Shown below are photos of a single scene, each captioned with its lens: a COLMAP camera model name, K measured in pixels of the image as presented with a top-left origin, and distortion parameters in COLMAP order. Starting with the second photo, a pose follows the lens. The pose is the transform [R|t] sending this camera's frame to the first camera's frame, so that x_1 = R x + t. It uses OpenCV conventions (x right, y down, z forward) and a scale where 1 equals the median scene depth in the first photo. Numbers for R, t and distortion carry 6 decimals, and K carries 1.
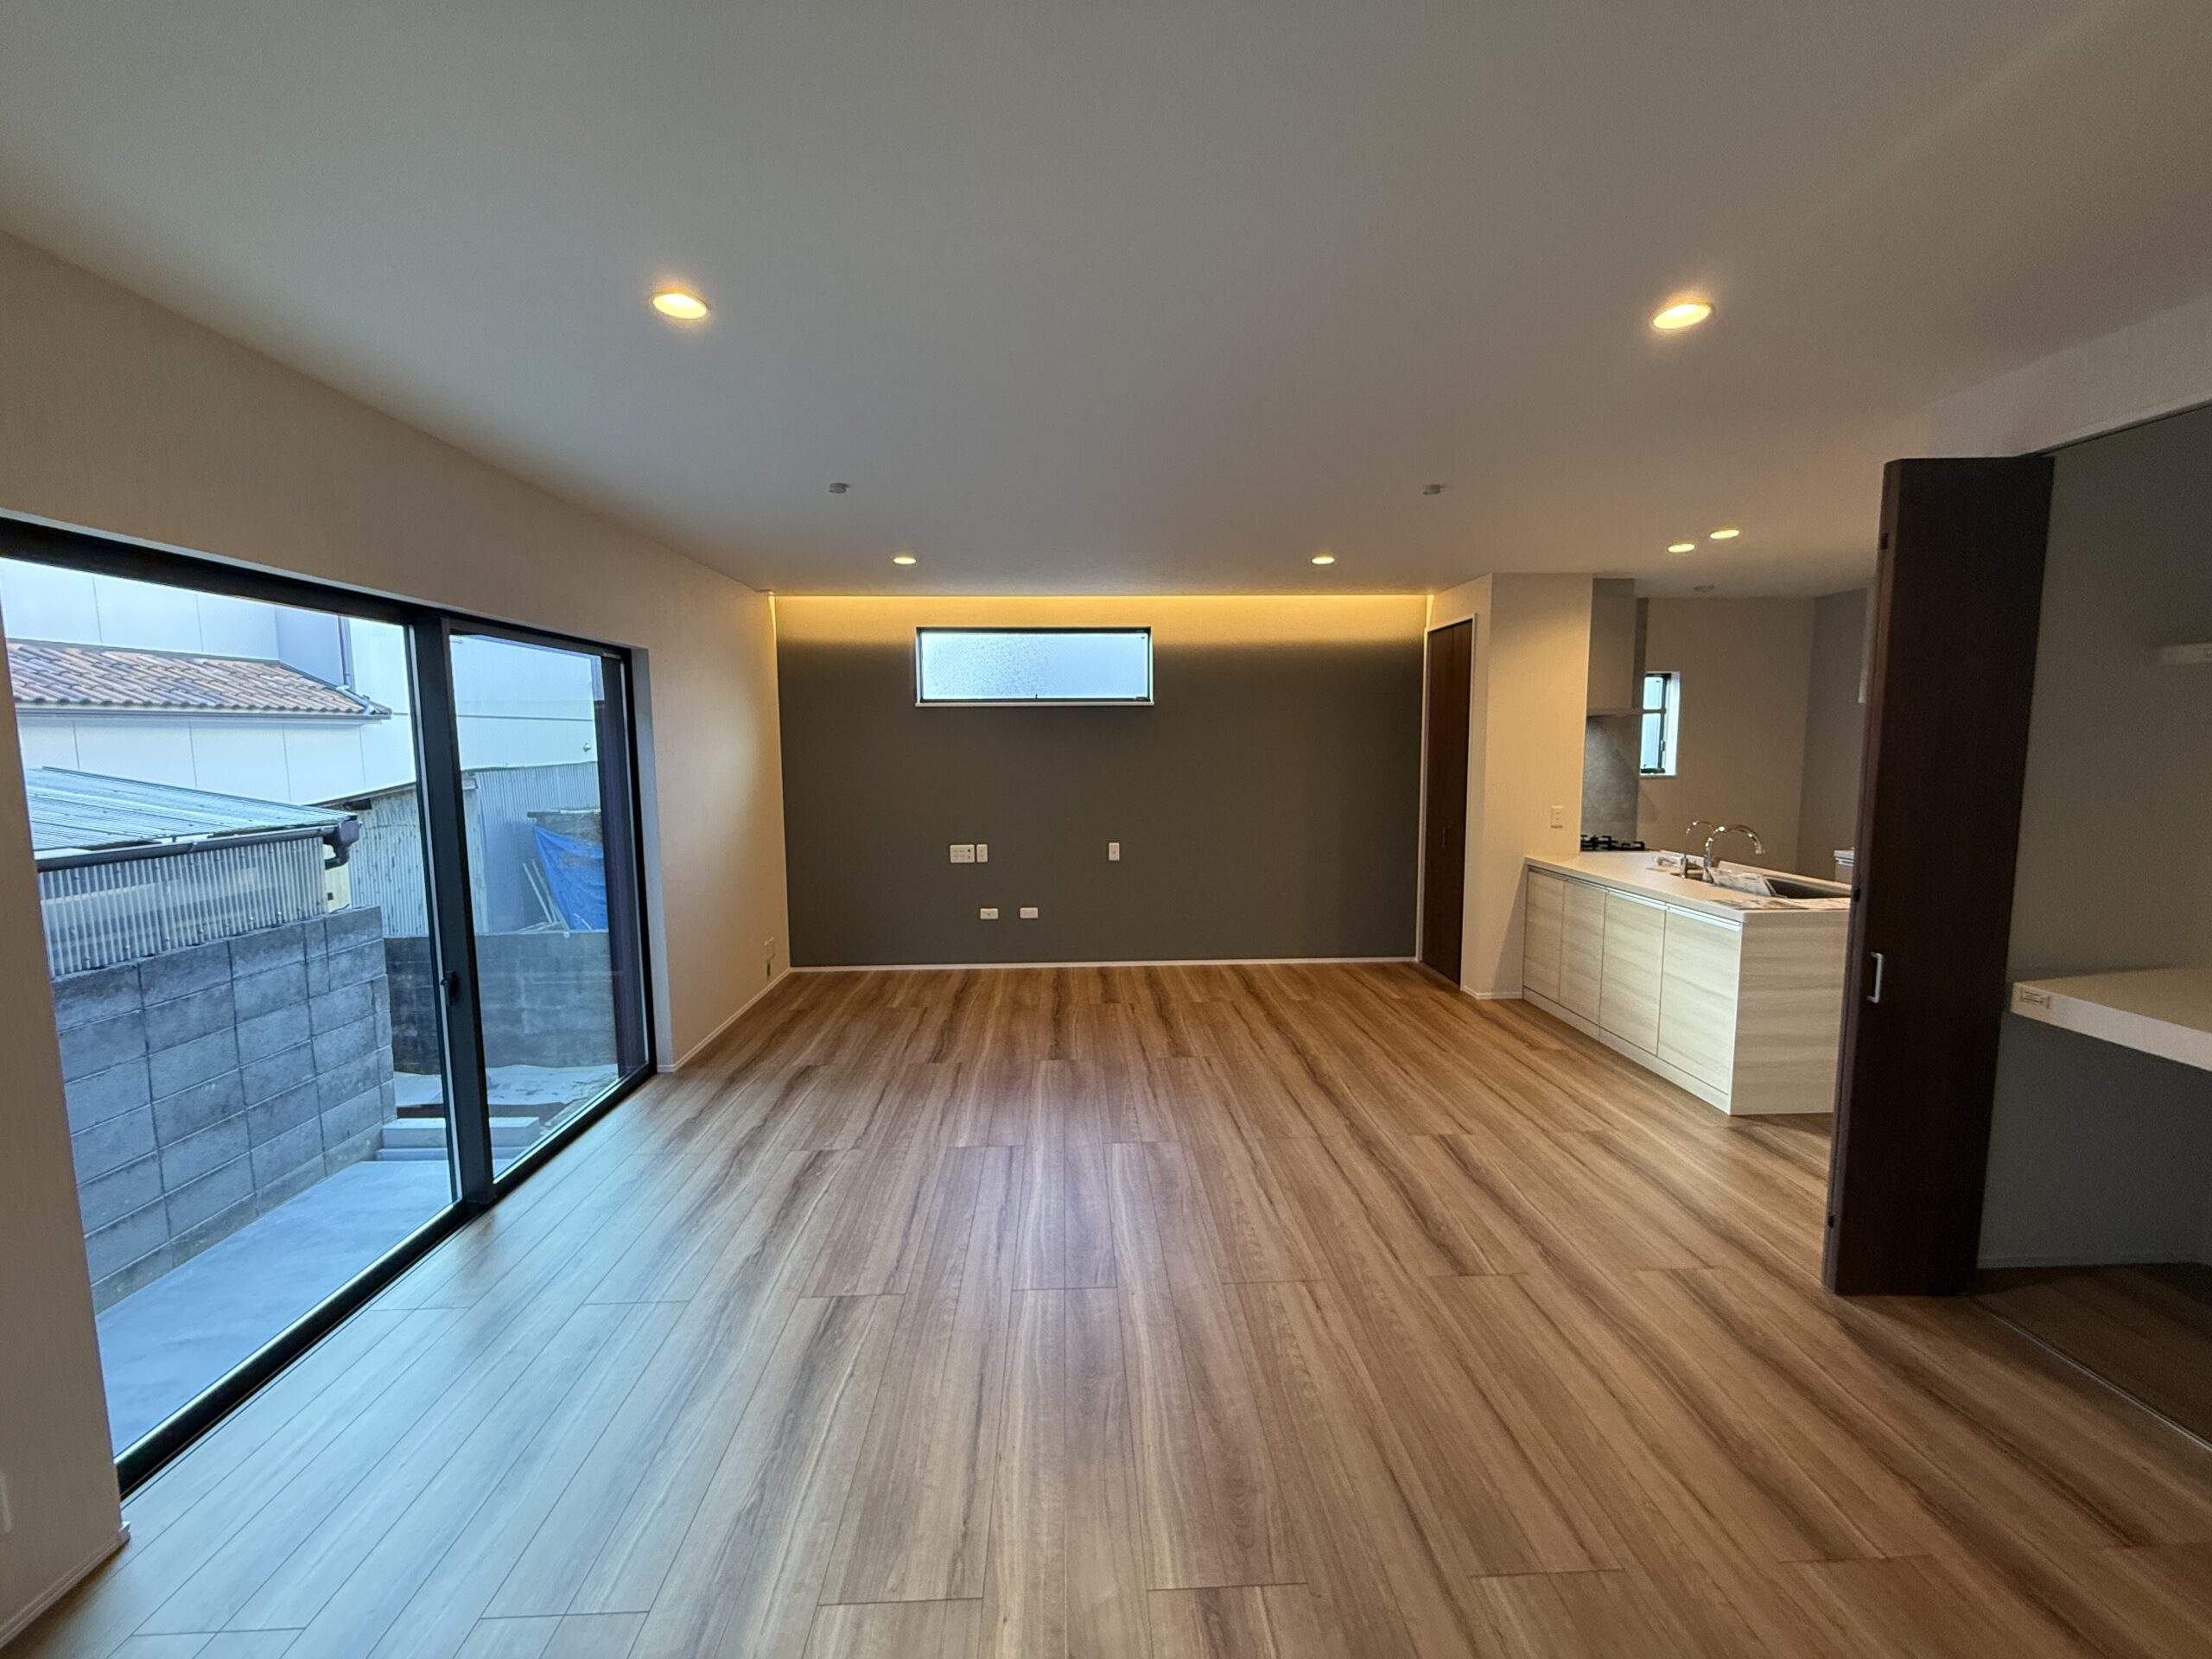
lens RADIAL K [[879.0, 0, 1101.6], [0, 879.0, 830.9], [0, 0, 1]] dist [-0.001373, -0.000240]
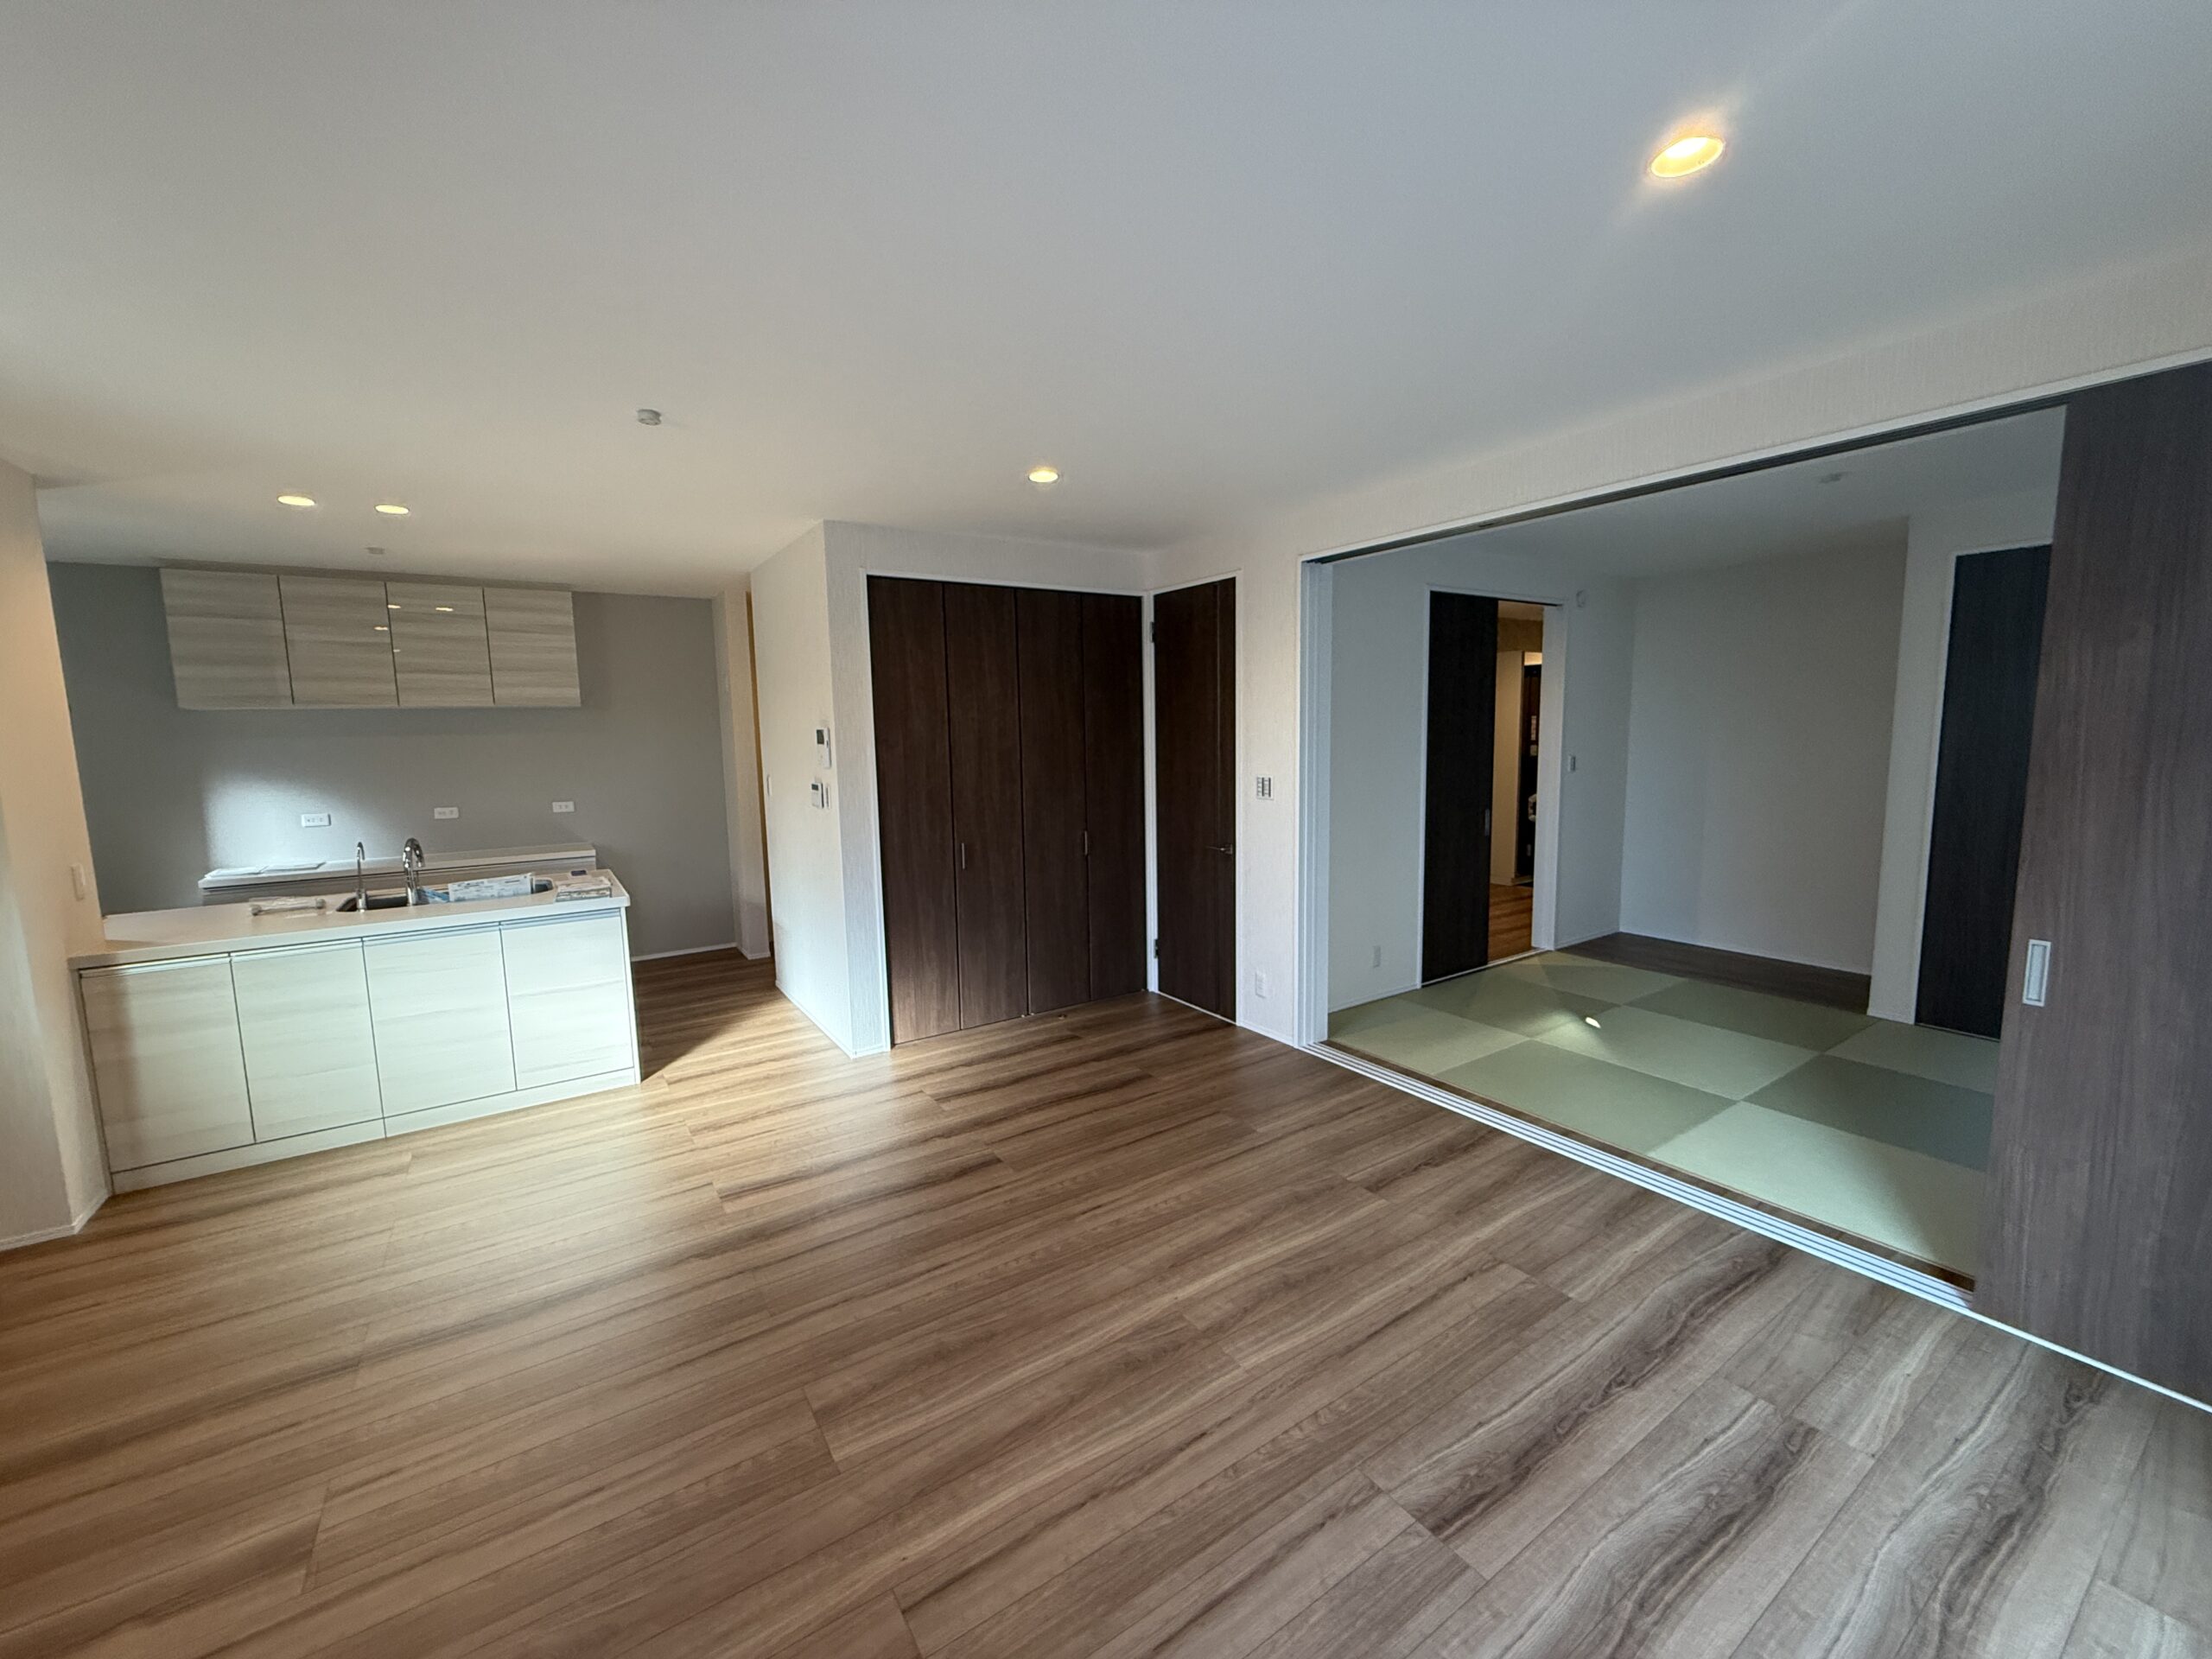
lens RADIAL K [[879.0, 0, 1088.5], [0, 879.0, 829.8], [0, 0, 1]] dist [-0.001373, -0.000240]
pose [[-0.508855, -0.083784, 0.856765, -0.703544], [0.112950, 0.980151, 0.162933, -0.146823], [-0.853410, 0.179681, -0.489291, 1.472965]]
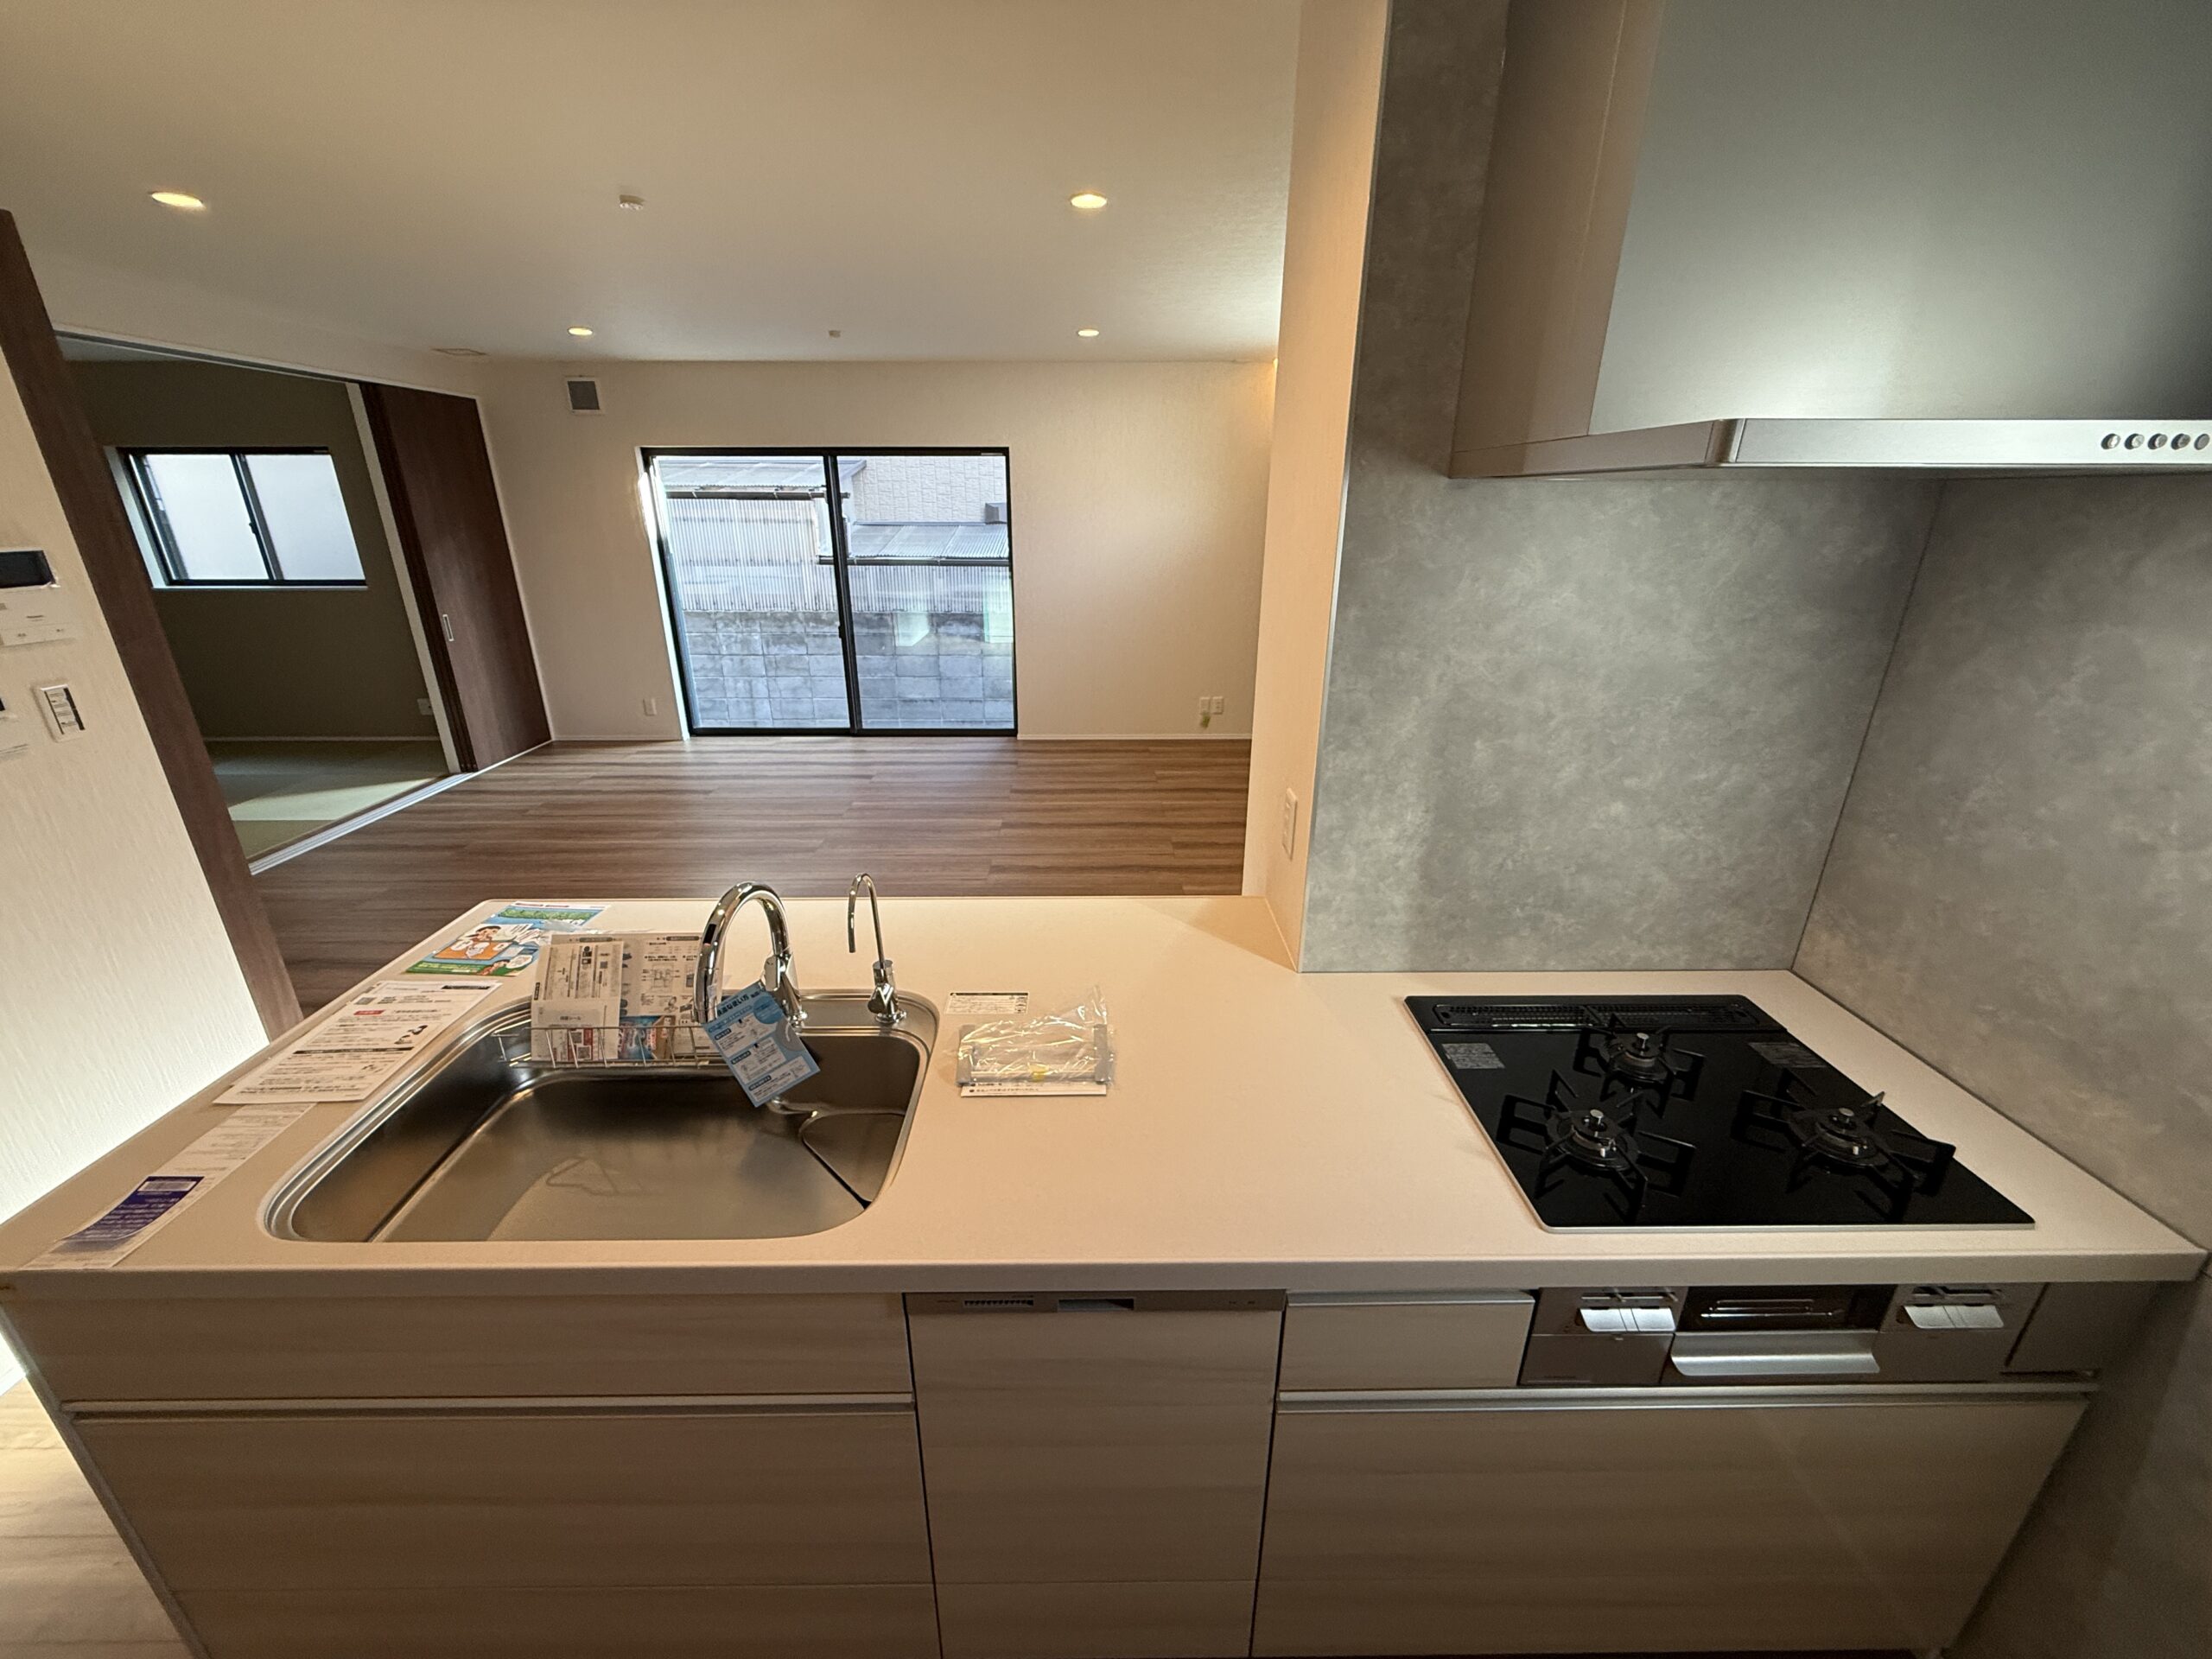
lens RADIAL K [[879.0, 0, 1109.2], [0, 879.0, 821.5], [0, 0, 1]] dist [-0.001373, -0.000240]
pose [[-0.019437, 0.353401, -0.935270, 1.753651], [-0.106149, 0.929430, 0.353400, -0.273782], [0.994160, 0.106147, 0.019448, 1.952633]]
